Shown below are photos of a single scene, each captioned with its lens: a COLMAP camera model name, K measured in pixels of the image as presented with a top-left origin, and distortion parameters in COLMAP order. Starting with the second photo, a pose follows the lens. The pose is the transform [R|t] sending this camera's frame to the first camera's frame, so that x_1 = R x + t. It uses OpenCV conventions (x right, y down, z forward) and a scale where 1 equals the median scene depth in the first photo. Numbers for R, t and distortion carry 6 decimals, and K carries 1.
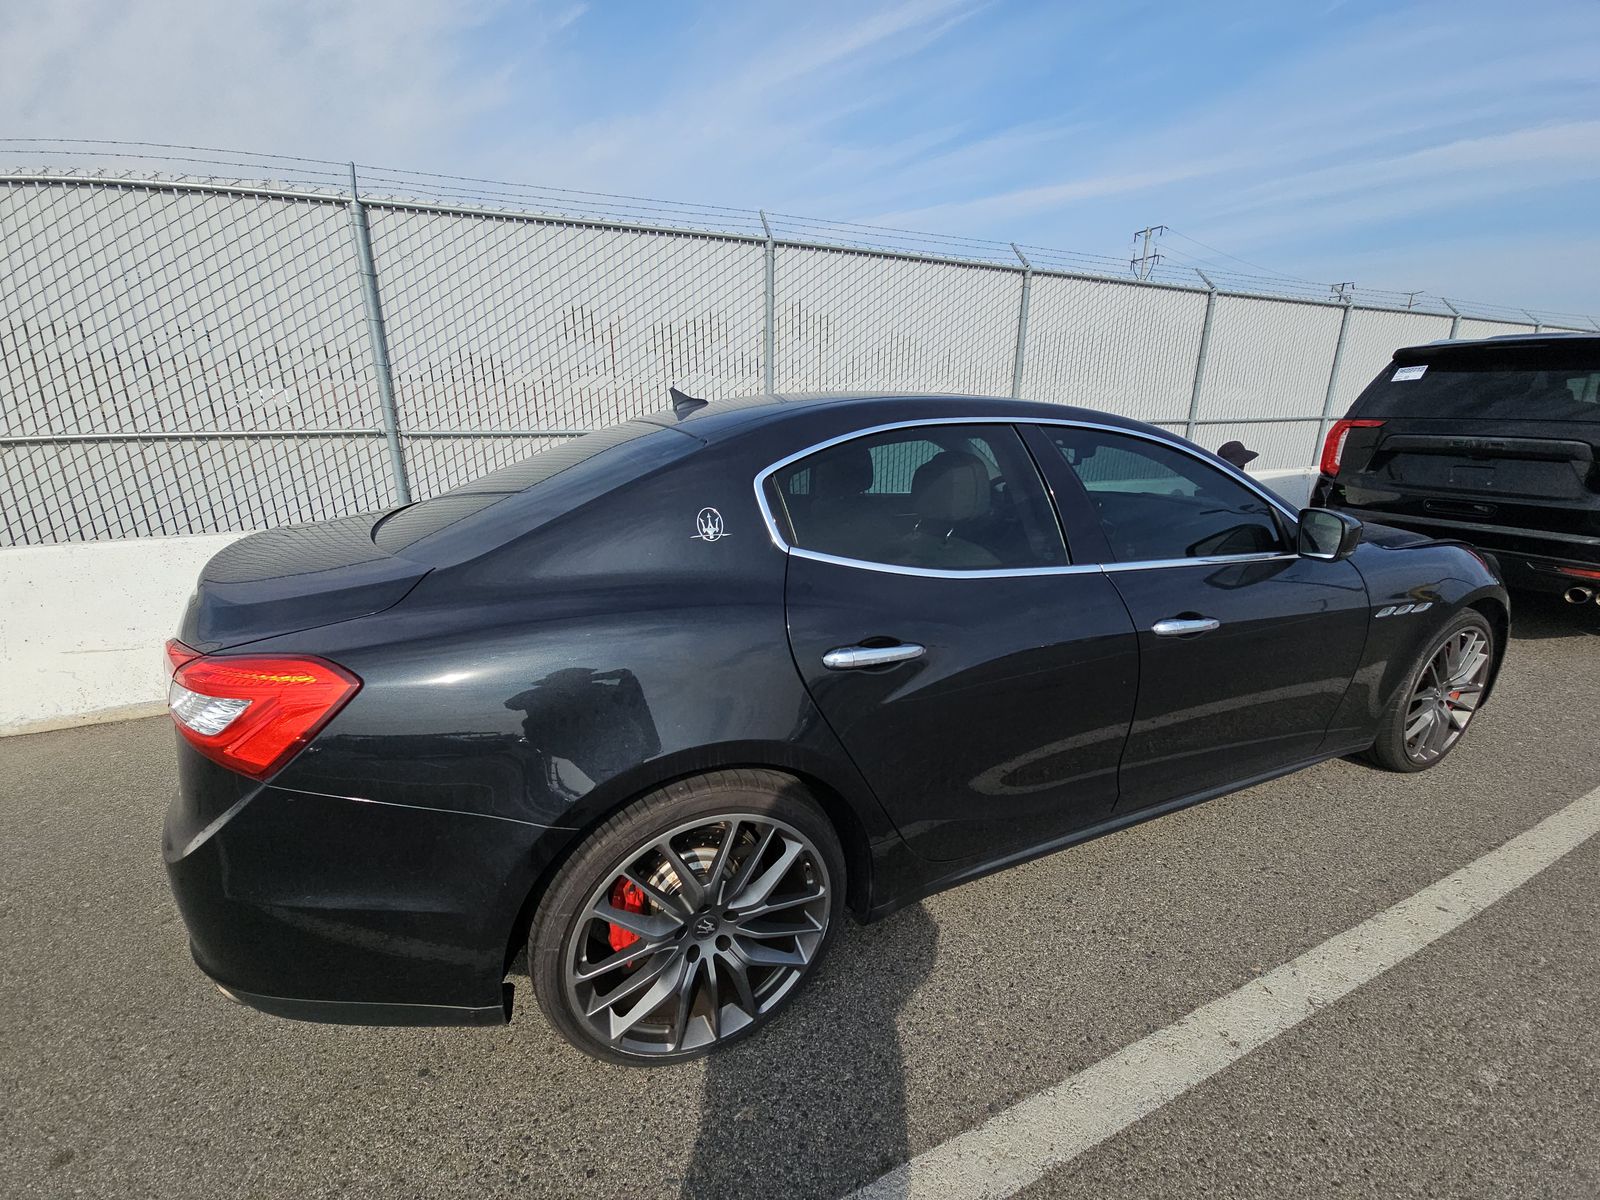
lens RADIAL K [[640.5, 0, 795.3], [0, 640.5, 602.9], [0, 0, 1]] dist [0.007438, -0.008592]
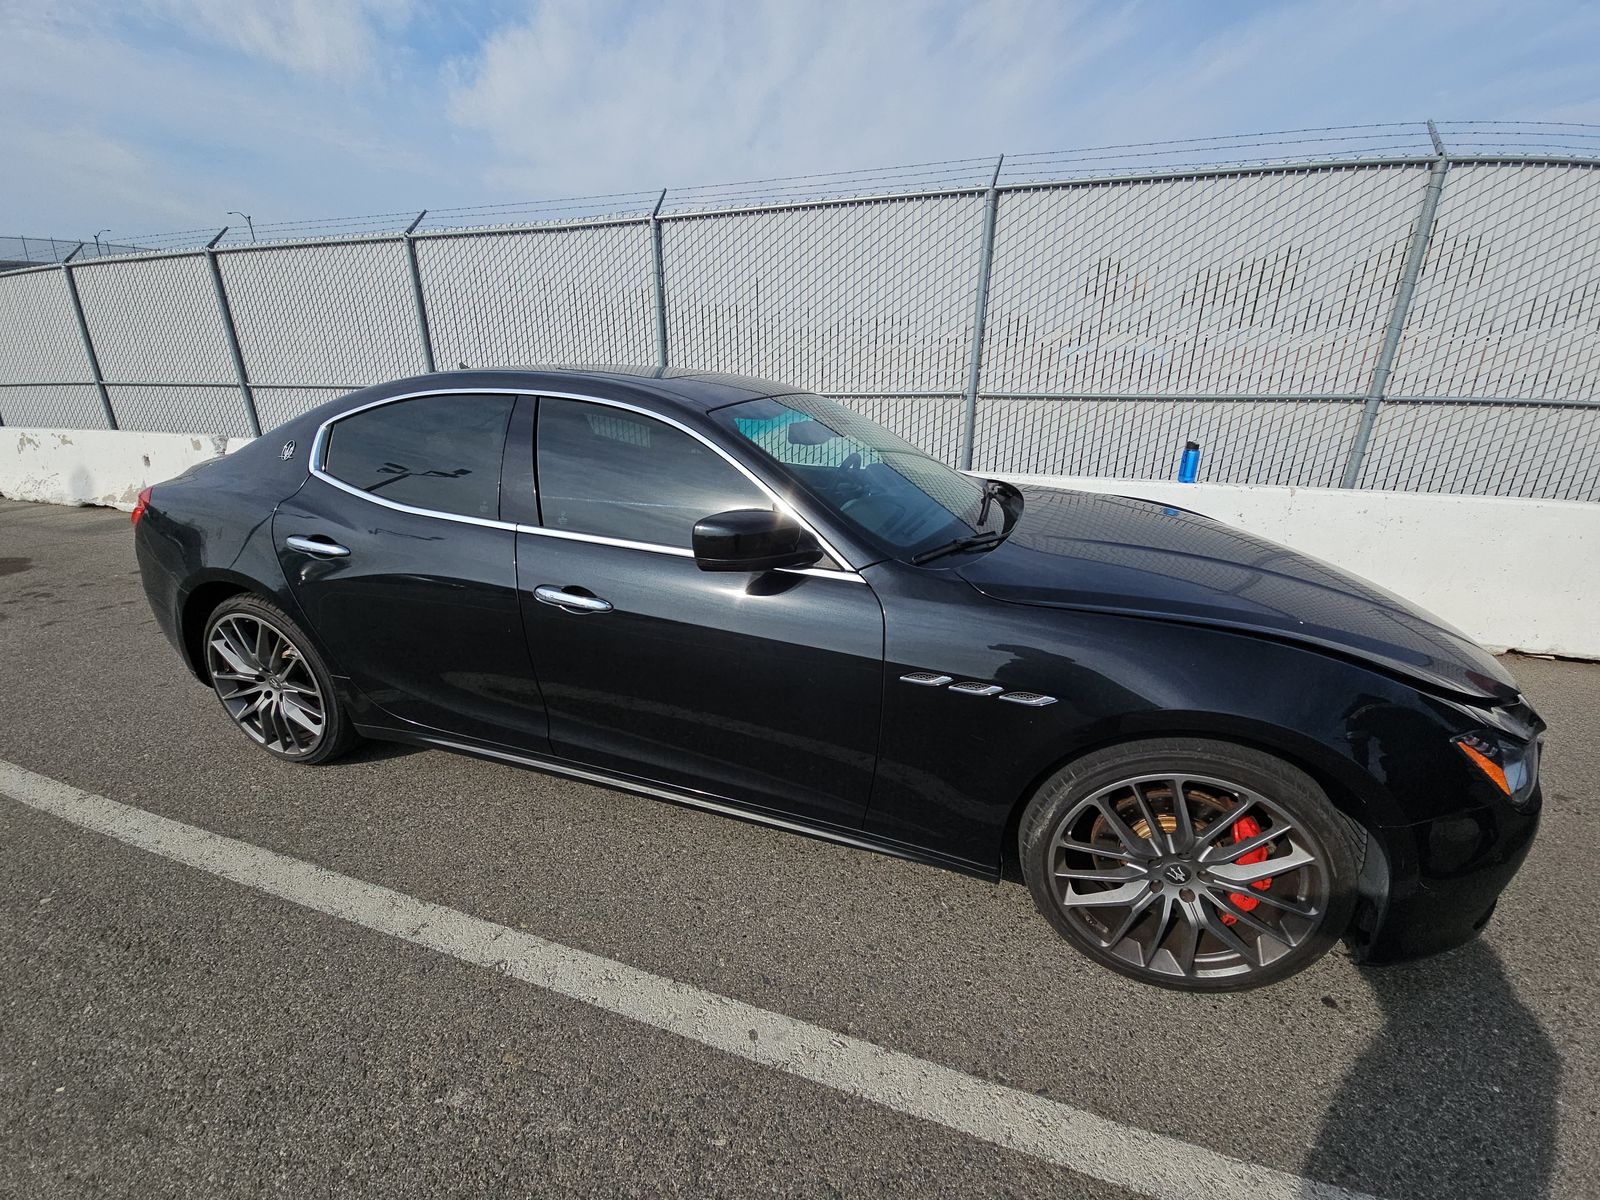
lens RADIAL K [[640.5, 0, 795.3], [0, 640.5, 602.9], [0, 0, 1]] dist [0.007438, -0.008592]
pose [[0.743128, 0.229592, -0.628528, 1.121958], [-0.195484, 0.972807, 0.124224, -0.115070], [0.639958, 0.030553, 0.767802, 0.323511]]
